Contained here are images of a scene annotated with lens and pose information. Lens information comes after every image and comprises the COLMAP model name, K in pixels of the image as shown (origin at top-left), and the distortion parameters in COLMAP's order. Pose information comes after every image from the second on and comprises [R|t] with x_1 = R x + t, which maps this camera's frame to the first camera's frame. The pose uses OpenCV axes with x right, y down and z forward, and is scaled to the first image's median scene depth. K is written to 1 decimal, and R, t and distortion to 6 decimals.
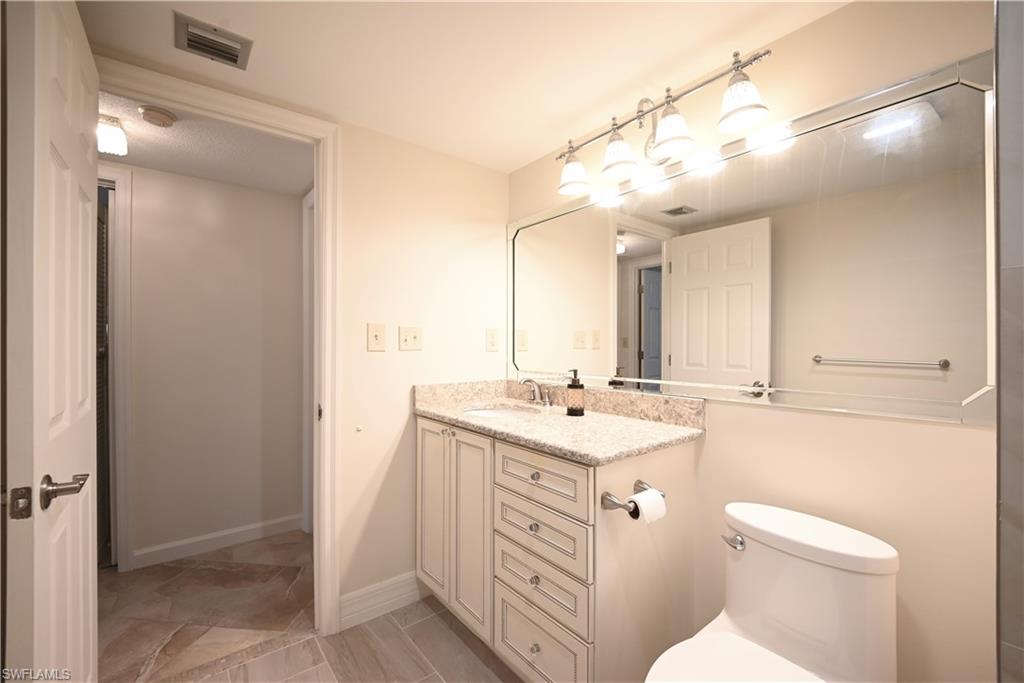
lens RADIAL K [[425.4, 0, 516.7], [0, 425.4, 342.3], [0, 0, 1]] dist [-0.007985, -0.003812]
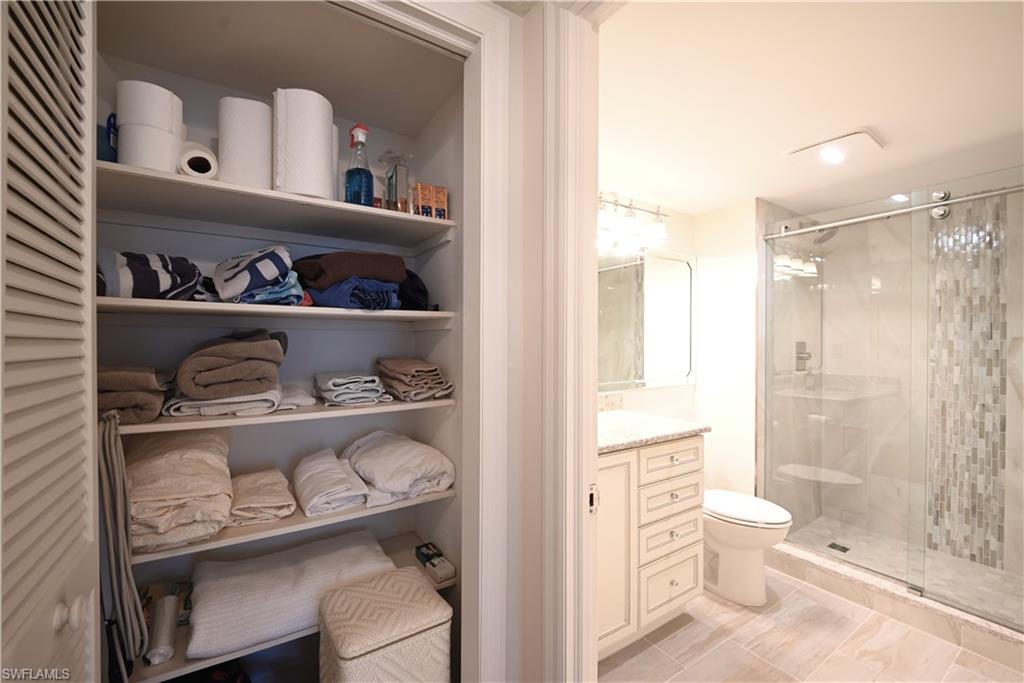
lens RADIAL K [[425.4, 0, 519.9], [0, 425.4, 344.9], [0, 0, 1]] dist [-0.007985, -0.003812]
pose [[0.082703, -0.005923, 0.996557, -1.195028], [-0.000249, 0.999982, 0.005964, -0.055501], [-0.996574, -0.000741, 0.082700, 1.206673]]
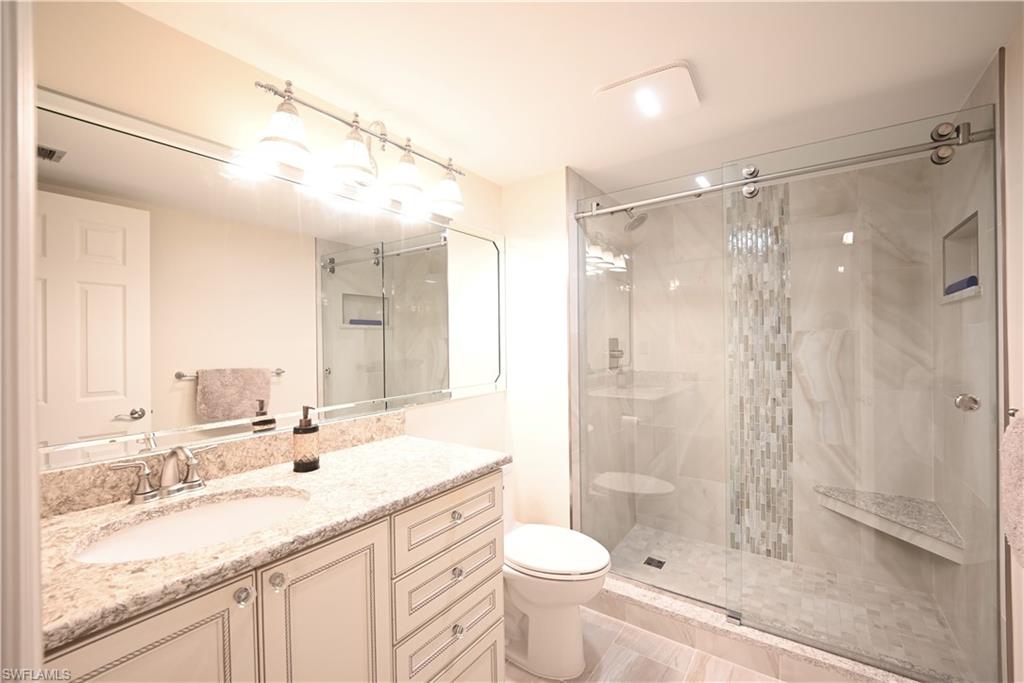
lens RADIAL K [[425.4, 0, 516.0], [0, 425.4, 339.2], [0, 0, 1]] dist [-0.007985, -0.003812]
pose [[-0.281567, 0.007980, 0.959508, -0.758481], [0.011678, 0.999920, -0.004889, -0.050130], [-0.959470, 0.009828, -0.281638, 0.985099]]
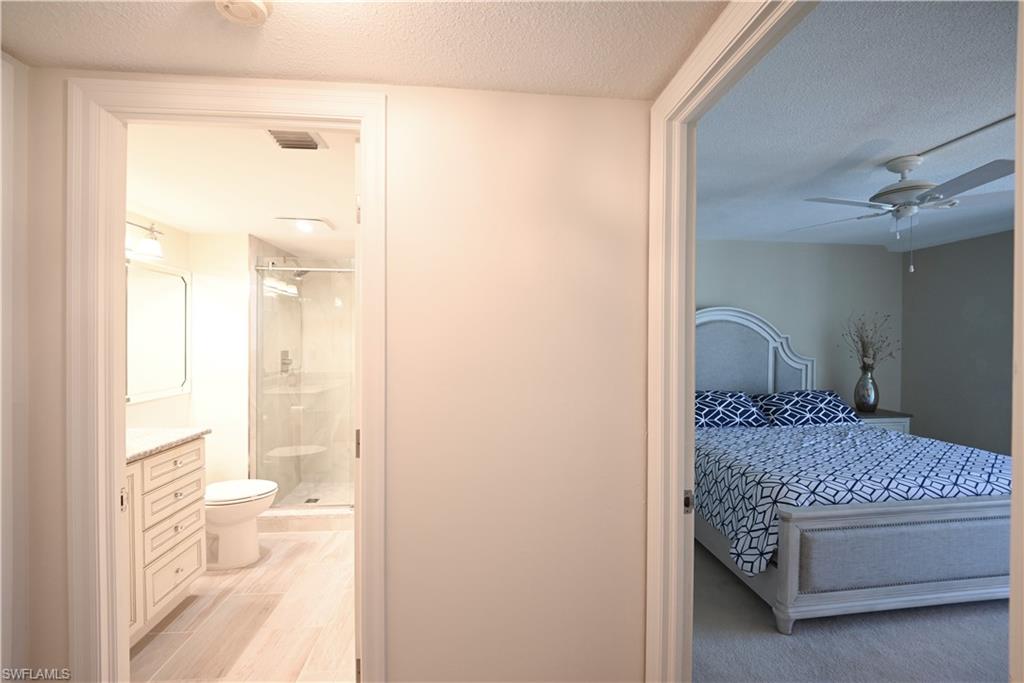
lens RADIAL K [[425.4, 0, 514.3], [0, 425.4, 341.6], [0, 0, 1]] dist [-0.007985, -0.003812]
pose [[-0.836435, -0.008423, 0.548002, -1.618587], [-0.005652, 0.999961, 0.006742, -0.131819], [-0.548038, 0.002541, -0.836450, 1.415442]]
